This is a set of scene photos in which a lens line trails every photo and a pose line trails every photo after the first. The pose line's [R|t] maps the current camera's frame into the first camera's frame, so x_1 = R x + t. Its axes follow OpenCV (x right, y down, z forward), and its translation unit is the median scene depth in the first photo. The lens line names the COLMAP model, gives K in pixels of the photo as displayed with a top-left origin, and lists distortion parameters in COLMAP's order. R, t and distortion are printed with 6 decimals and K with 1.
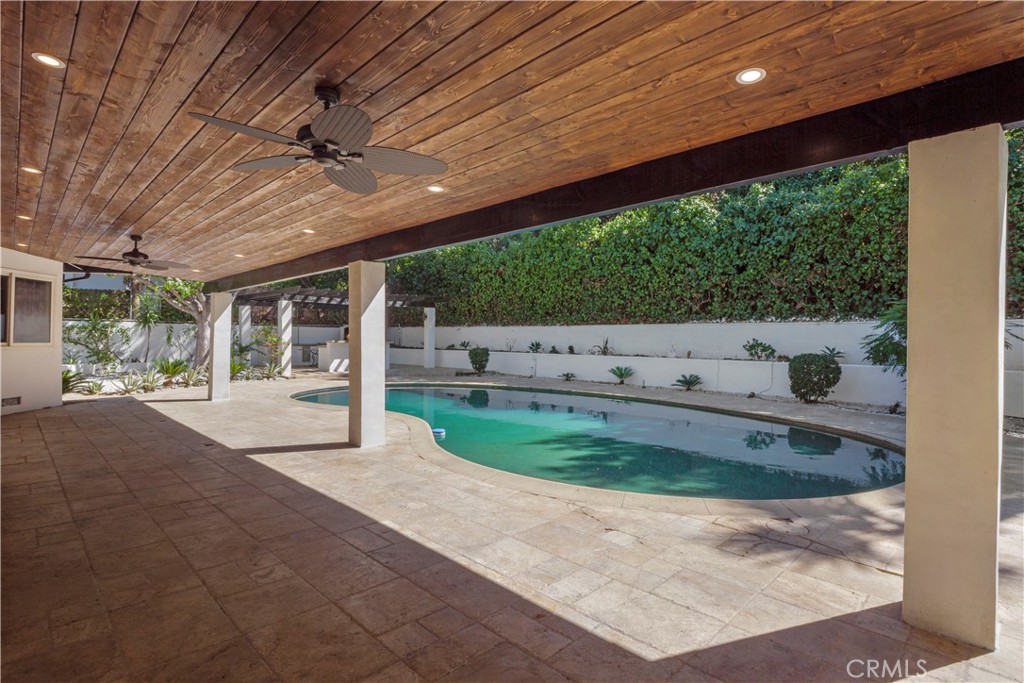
lens RADIAL K [[503.9, 0, 506.4], [0, 503.9, 347.3], [0, 0, 1]] dist [-0.004164, -0.001224]
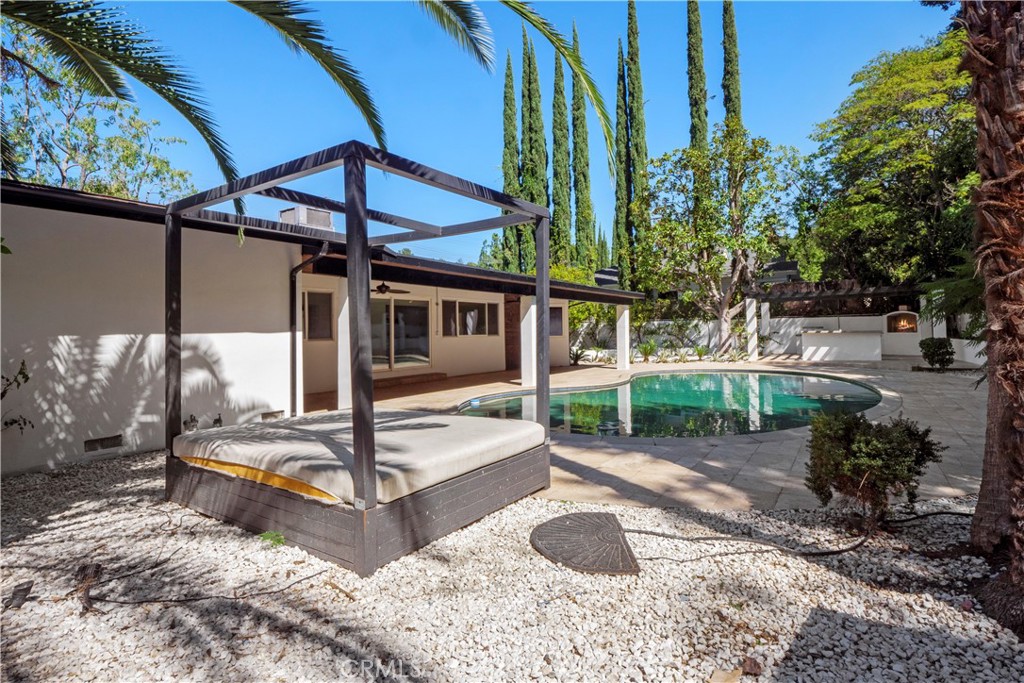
lens RADIAL K [[511.5, 0, 507.5], [0, 511.5, 316.3], [0, 0, 1]] dist [-0.022479, 0.000119]
pose [[0.192629, -0.040643, -0.980430, 0.718204], [0.000000, 0.999142, -0.041419, 0.000628], [0.981272, 0.007978, 0.192464, 0.208479]]
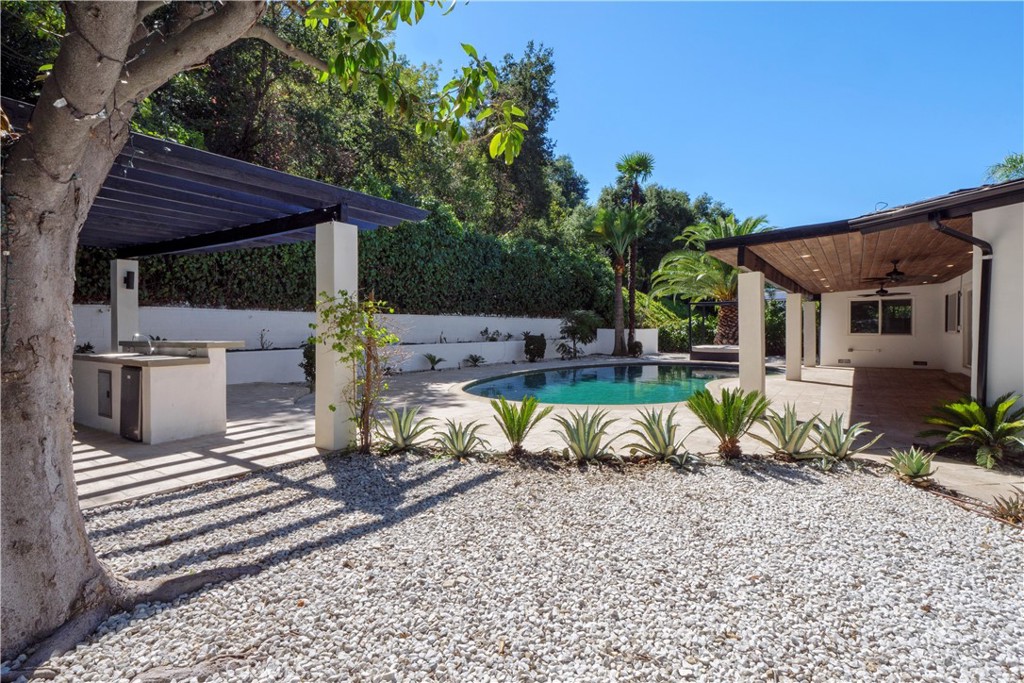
lens RADIAL K [[505.2, 0, 512.3], [0, 505.2, 330.9], [0, 0, 1]] dist [-0.008249, -0.001067]
pose [[-0.196497, -0.015653, 0.980379, -0.877197], [0.016627, 0.999676, 0.019294, -0.029770], [-0.980363, 0.020092, -0.196173, 1.060603]]
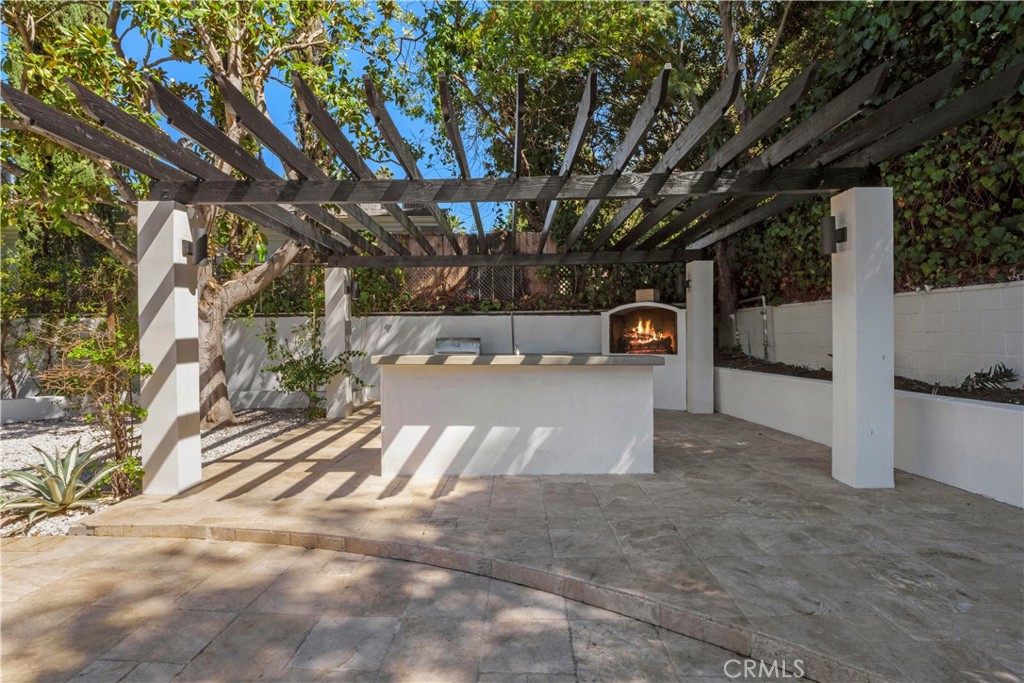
lens RADIAL K [[499.5, 0, 507.8], [0, 499.5, 330.9], [0, 0, 1]] dist [-0.005278, -0.000839]
pose [[0.693736, -0.021893, -0.719897, -0.149849], [-0.001079, 0.999505, -0.031437, -0.021384], [0.720229, 0.022586, 0.693369, 1.052627]]
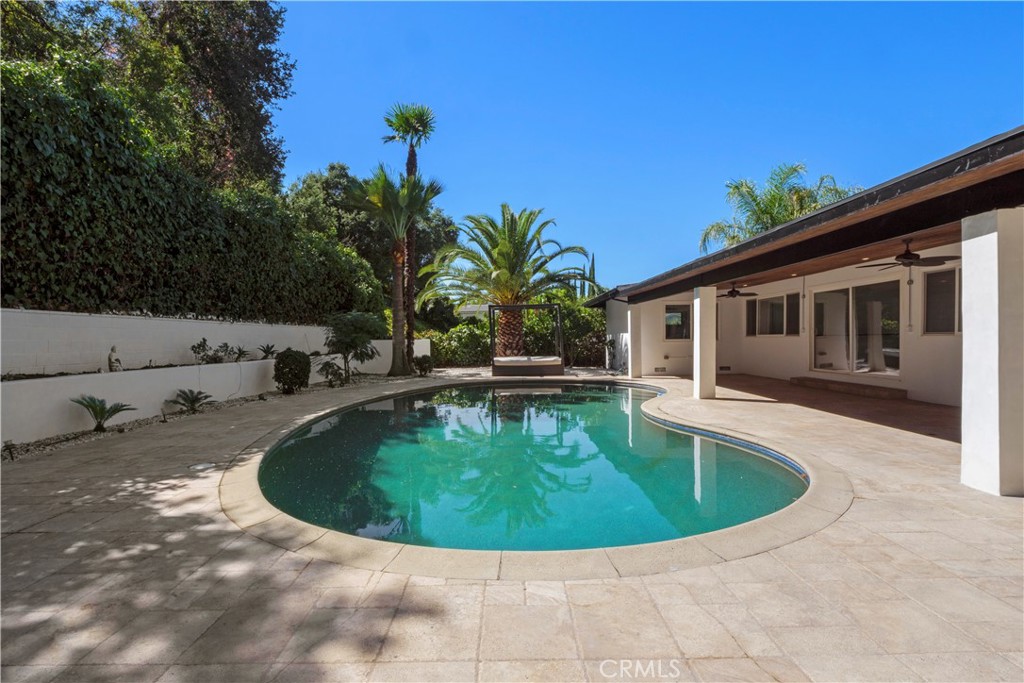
lens RADIAL K [[509.3, 0, 505.2], [0, 509.3, 350.4], [0, 0, 1]] dist [-0.000762, -0.000587]
pose [[-0.713244, -0.014376, 0.700769, -0.407776], [0.021818, 0.998850, 0.042697, -0.019274], [-0.700576, 0.045743, -0.712110, 1.089604]]
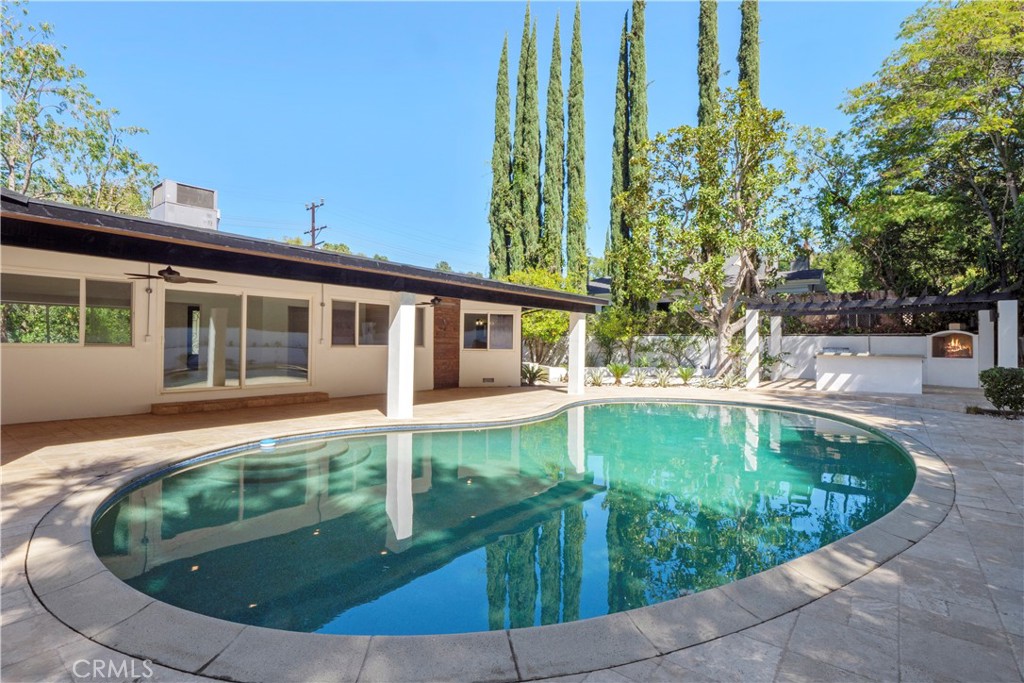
lens RADIAL K [[495.1, 0, 512.0], [0, 495.1, 341.5], [0, 0, 1]] dist [-0.009476, -0.000794]
pose [[0.131112, -0.012738, -0.991286, 0.489279], [-0.027689, 0.999480, -0.016506, -0.003813], [0.990981, 0.029612, 0.130691, 0.463376]]
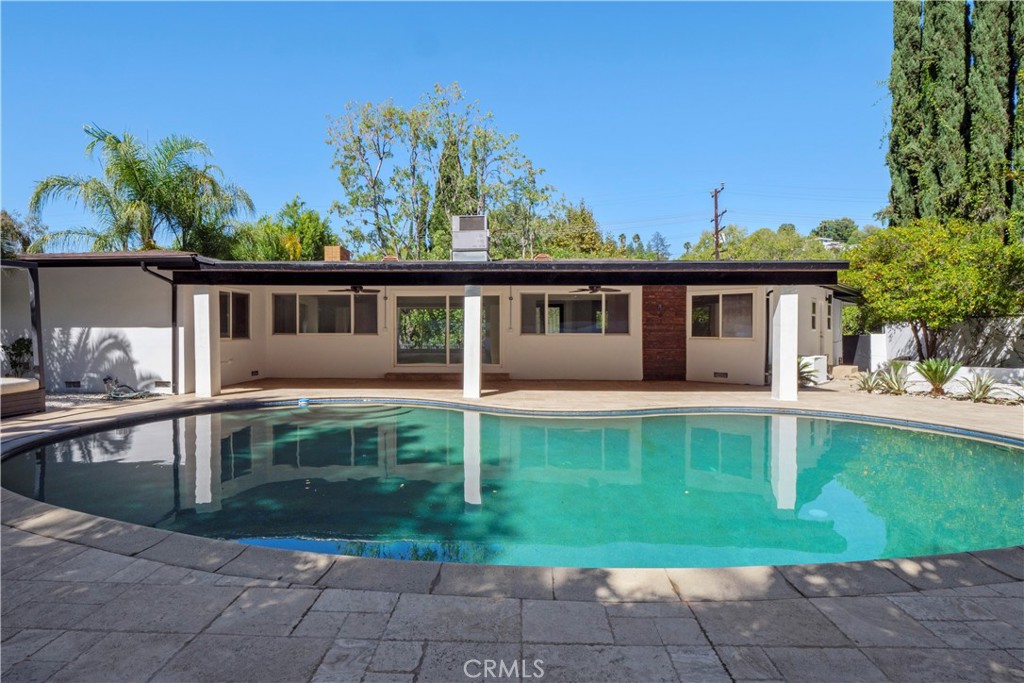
lens RADIAL K [[499.5, 0, 507.8], [0, 499.5, 330.9], [0, 0, 1]] dist [-0.005278, -0.000839]
pose [[-0.727040, -0.009003, -0.686536, 0.312790], [-0.019107, 0.999792, 0.007124, -0.013695], [0.686329, 0.018297, -0.727061, 0.932594]]
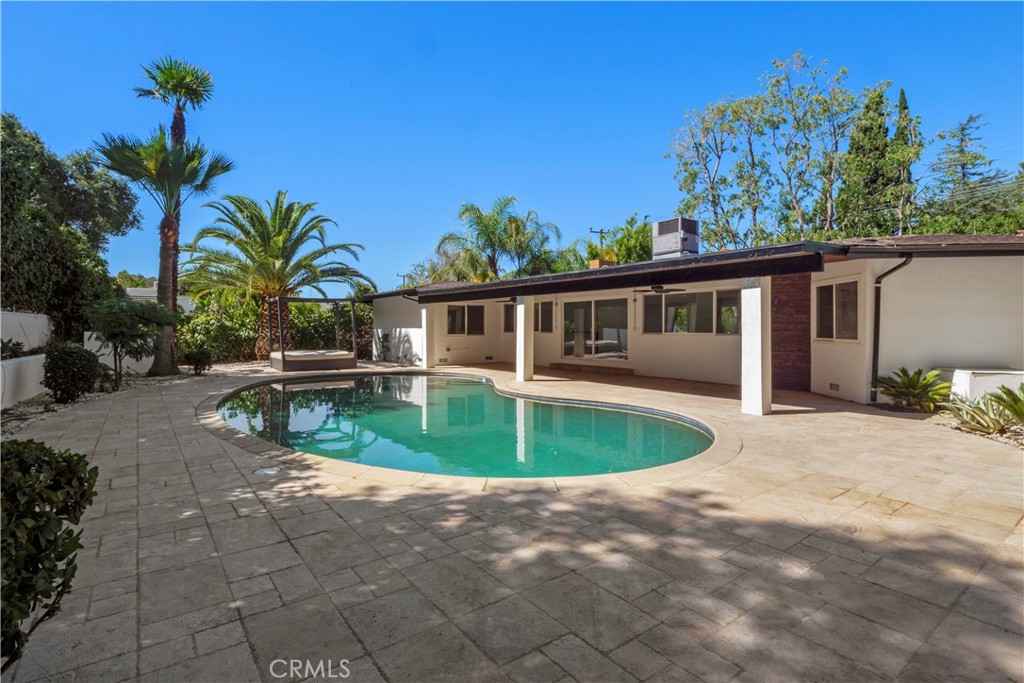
lens RADIAL K [[499.5, 0, 507.8], [0, 499.5, 330.9], [0, 0, 1]] dist [-0.005278, -0.000839]
pose [[-0.990106, -0.008092, 0.140085, -0.210015], [-0.004647, 0.999679, 0.024904, -0.029319], [-0.140242, 0.024006, -0.989826, 1.289177]]
